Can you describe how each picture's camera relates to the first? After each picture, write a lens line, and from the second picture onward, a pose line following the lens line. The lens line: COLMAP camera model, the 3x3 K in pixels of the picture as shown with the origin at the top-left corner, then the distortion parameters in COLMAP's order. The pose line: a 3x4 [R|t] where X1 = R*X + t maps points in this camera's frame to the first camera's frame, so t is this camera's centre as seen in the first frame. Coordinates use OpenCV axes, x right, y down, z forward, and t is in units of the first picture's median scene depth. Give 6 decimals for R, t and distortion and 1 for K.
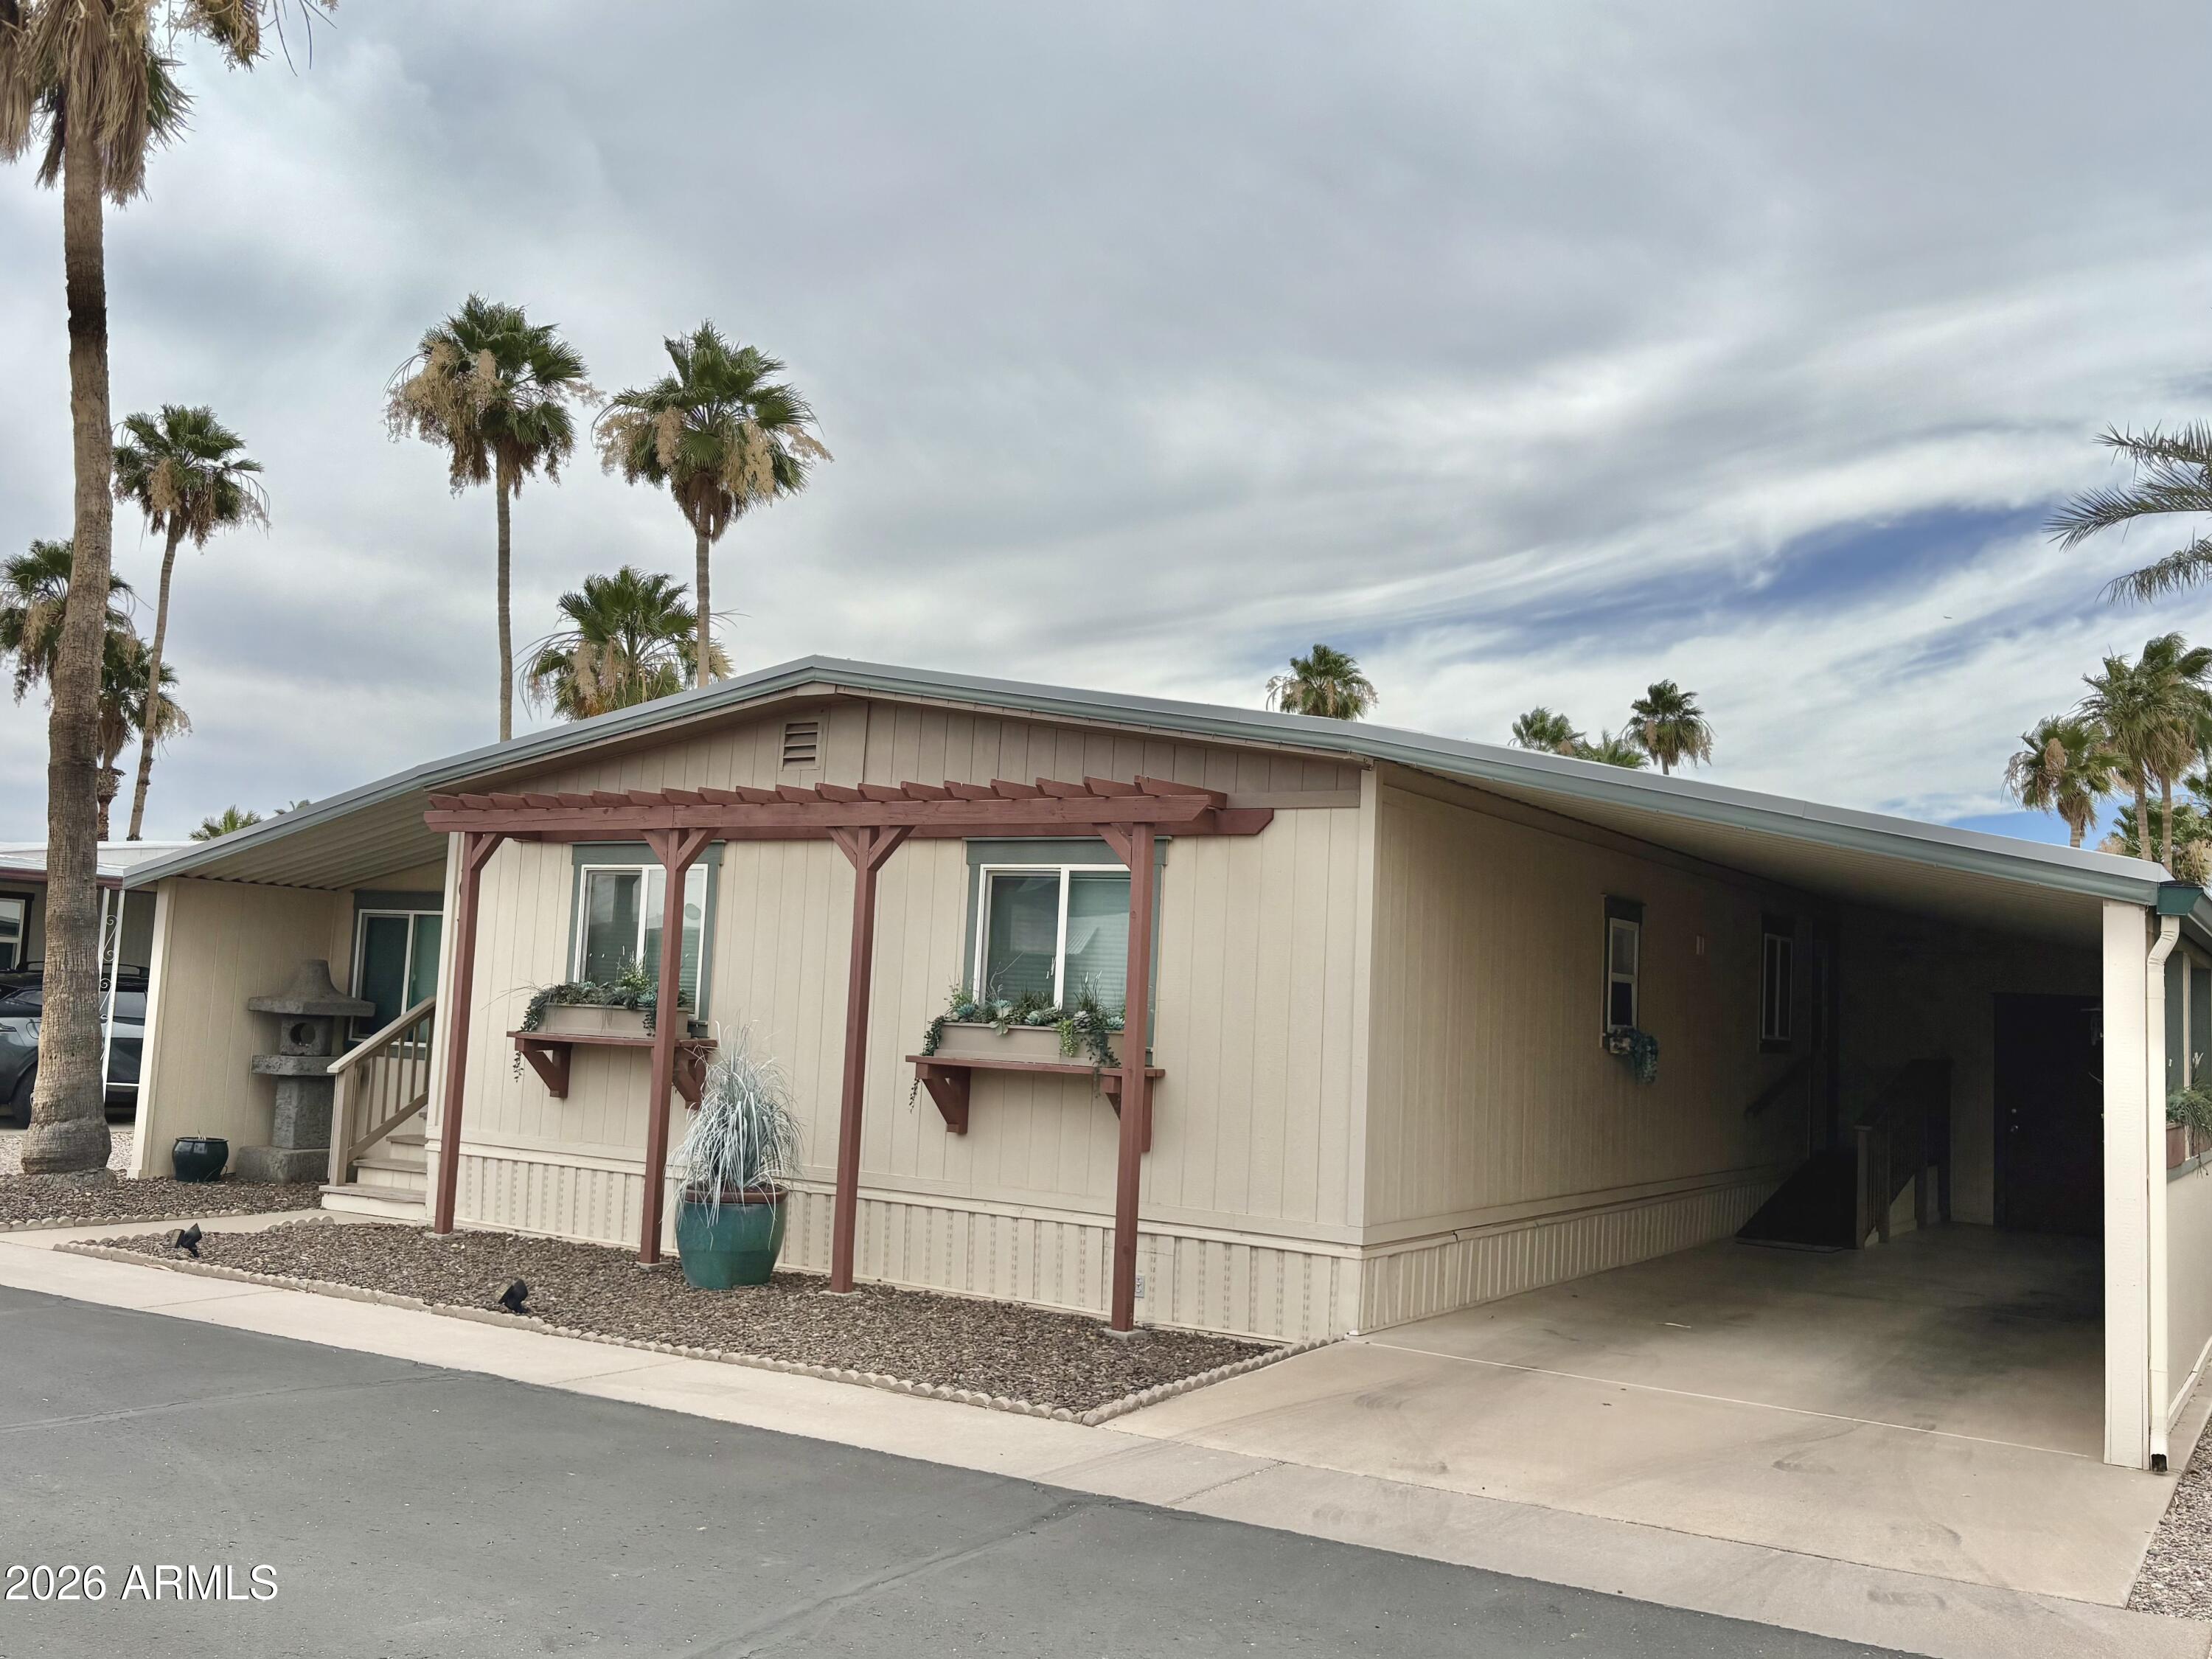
lens RADIAL K [[1999.7, 0, 1106.0], [0, 1999.7, 829.5], [0, 0, 1]] dist [0.069433, -0.000529]
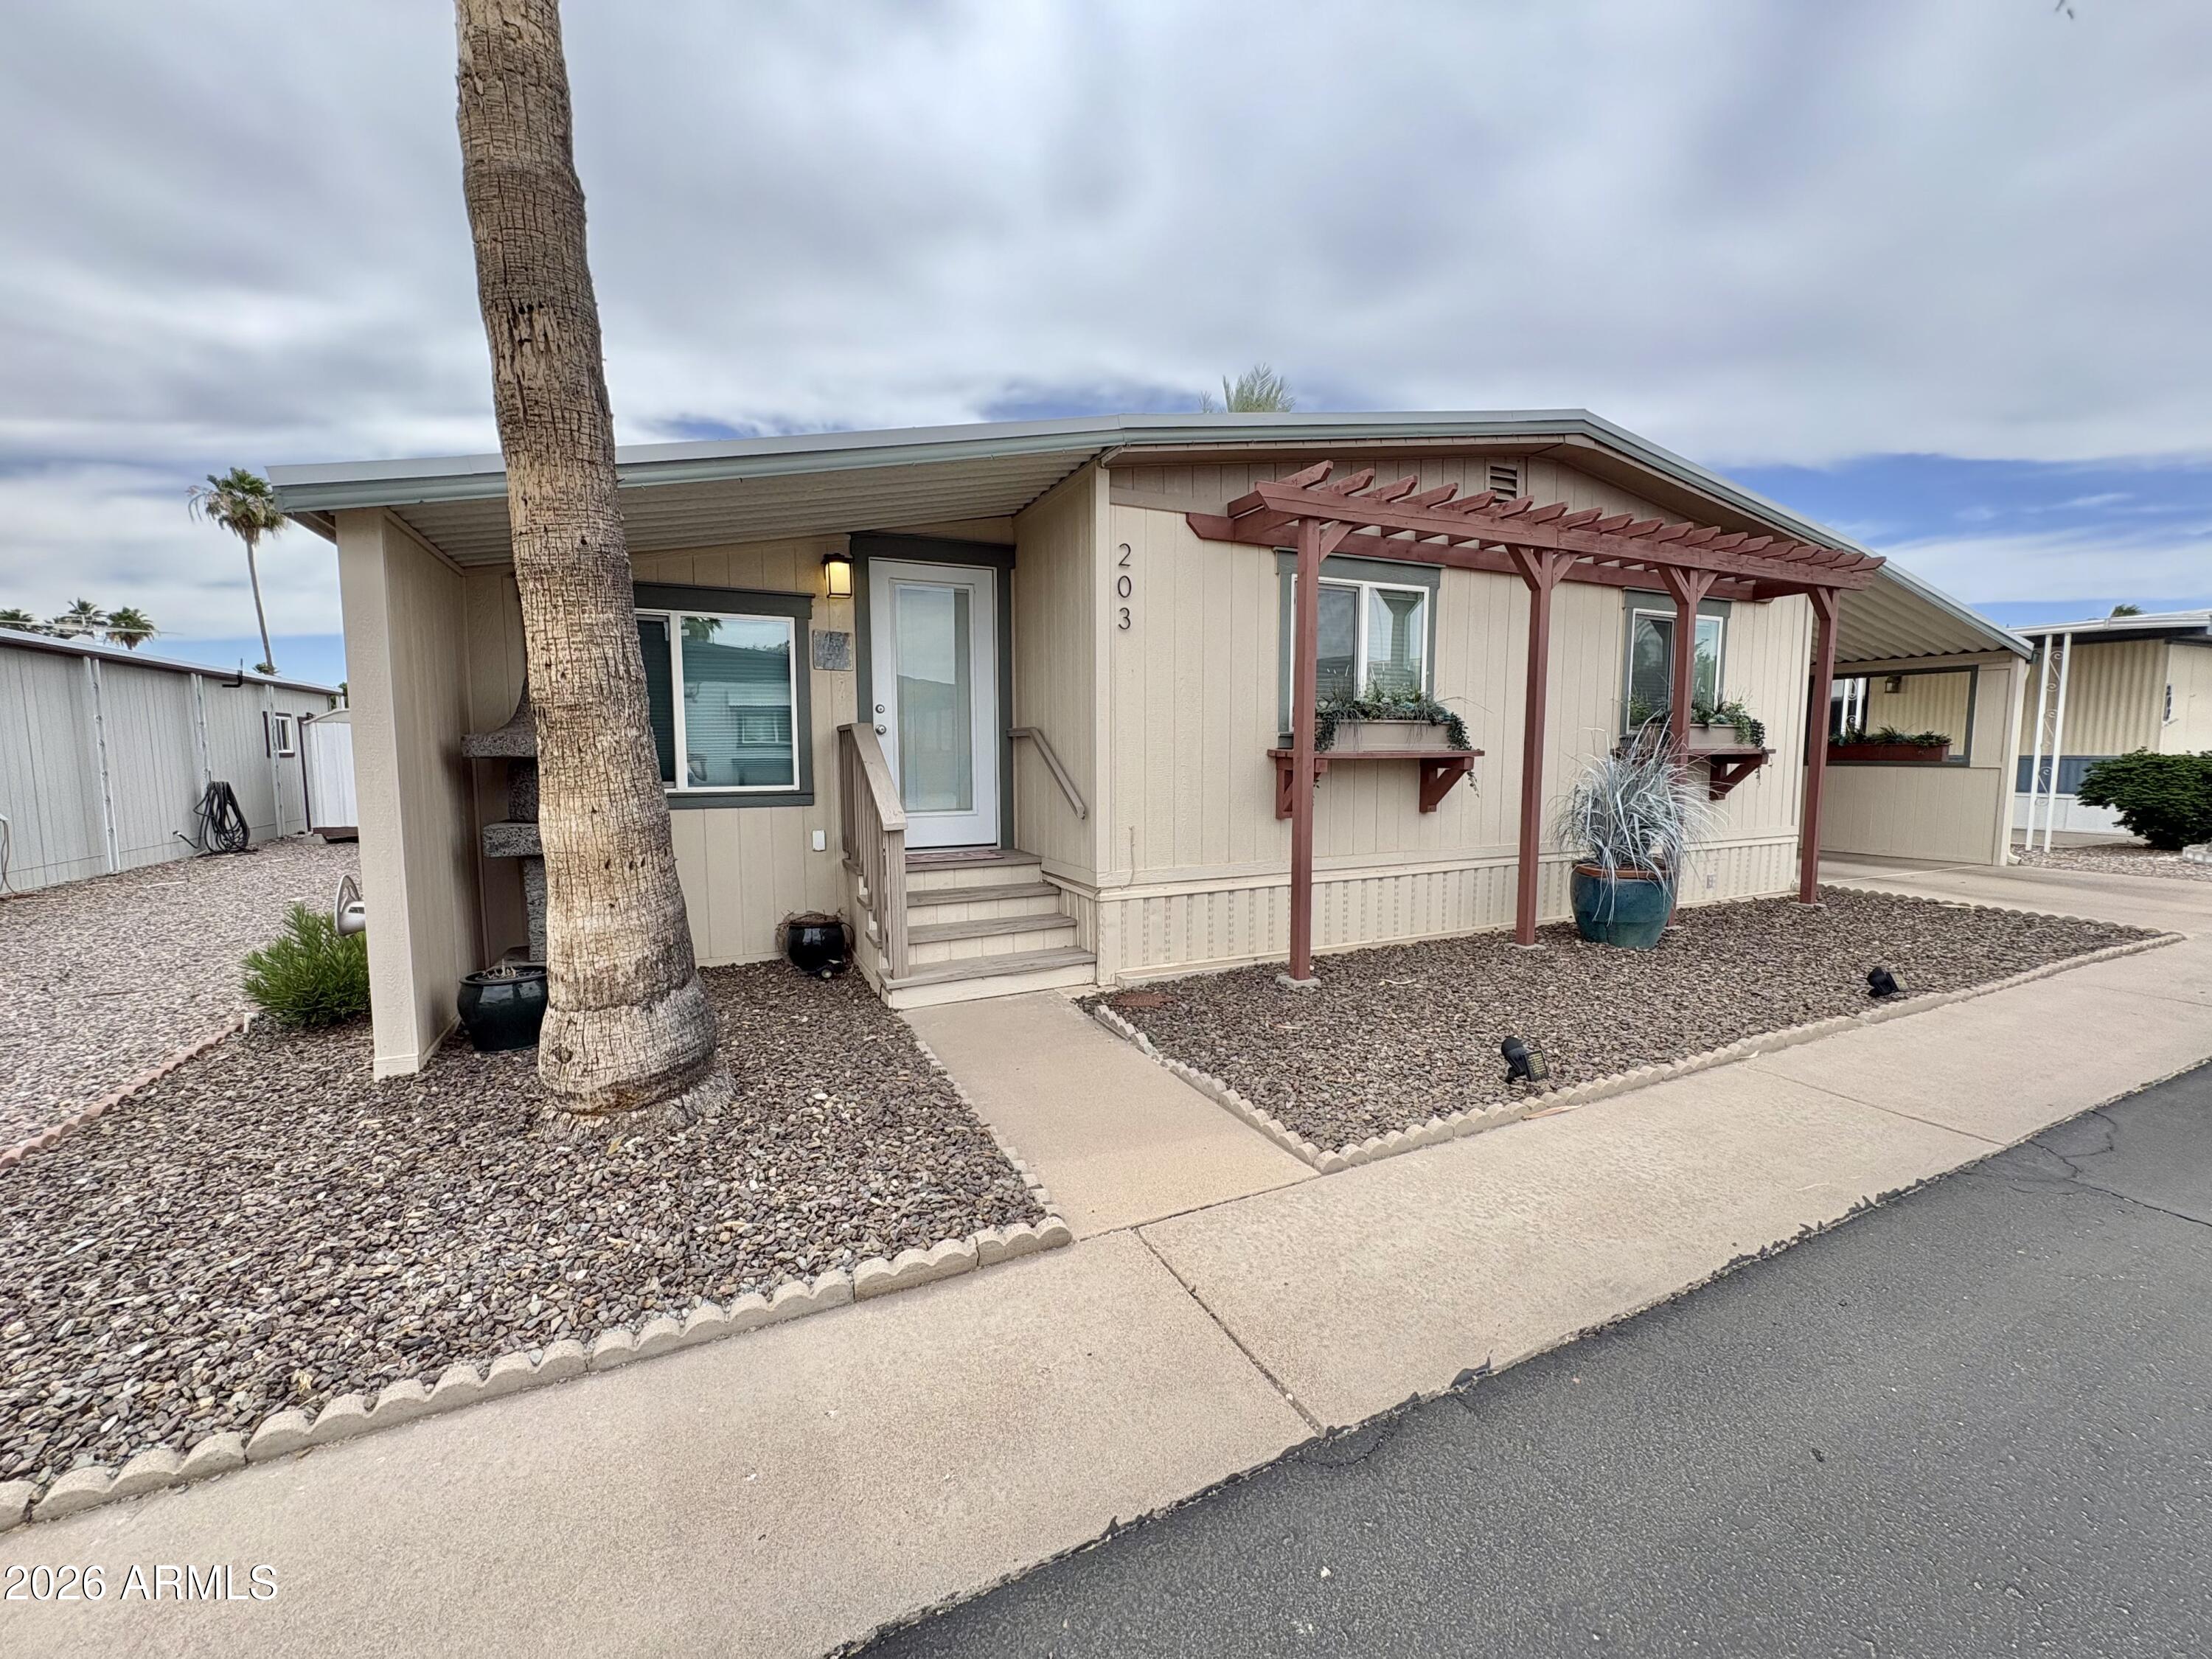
lens RADIAL K [[879.5, 0, 1105.8], [0, 879.5, 881.1], [0, 0, 1]] dist [0.018817, 0.000131]
pose [[0.541119, -0.173528, 0.822847, -0.330447], [-0.045678, 0.970969, 0.234803, 0.030574], [-0.839704, -0.164643, 0.517484, 0.396789]]
